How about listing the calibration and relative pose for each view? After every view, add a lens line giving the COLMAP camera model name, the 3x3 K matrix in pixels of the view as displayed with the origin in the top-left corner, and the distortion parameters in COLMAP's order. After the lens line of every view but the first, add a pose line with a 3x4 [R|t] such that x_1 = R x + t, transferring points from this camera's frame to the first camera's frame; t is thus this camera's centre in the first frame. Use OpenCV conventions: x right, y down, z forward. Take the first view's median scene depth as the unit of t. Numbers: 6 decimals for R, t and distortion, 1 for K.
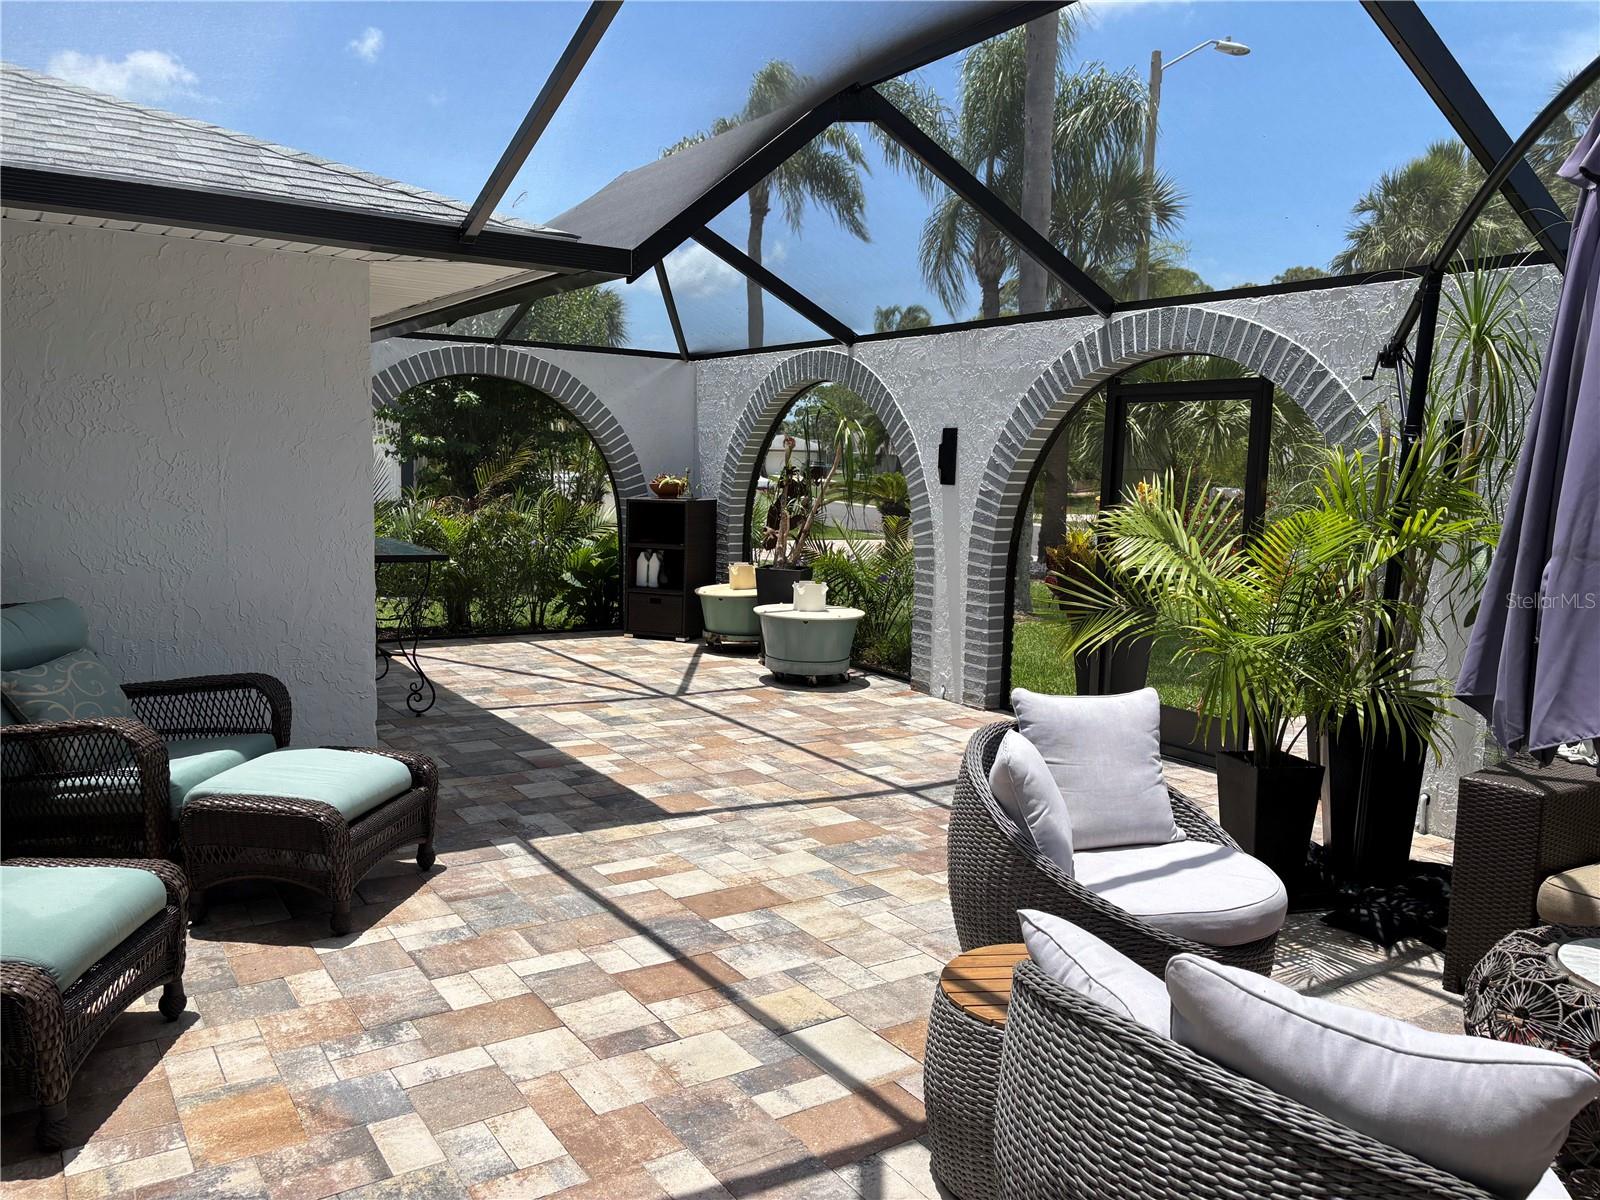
lens RADIAL K [[1206.0, 0, 800.1], [0, 1206.0, 600.8], [0, 0, 1]] dist [0.053231, -0.048028]
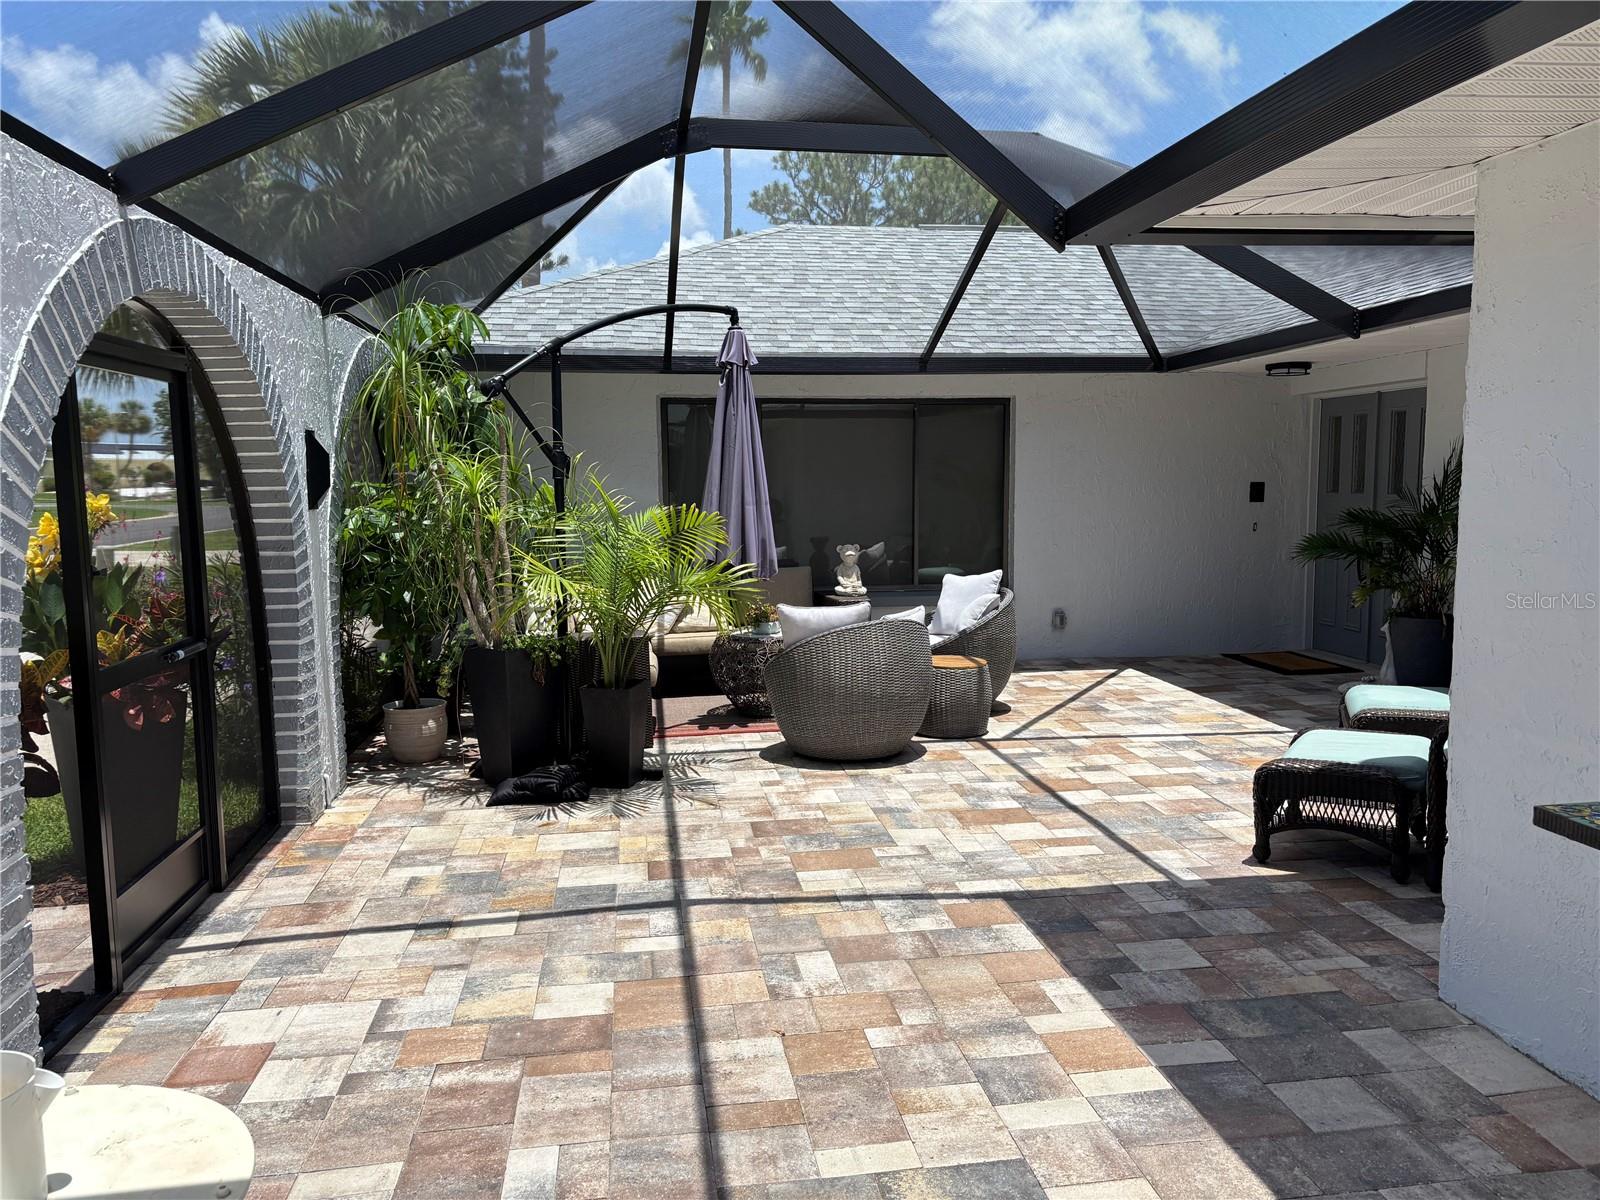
lens RADIAL K [[1206.0, 0, 805.2], [0, 1206.0, 604.6], [0, 0, 1]] dist [0.053231, -0.048028]
pose [[-0.903411, -0.070452, 0.422949, -0.340804], [0.032297, 0.972426, 0.230964, -0.233463], [-0.427558, 0.222315, -0.876225, 1.839751]]
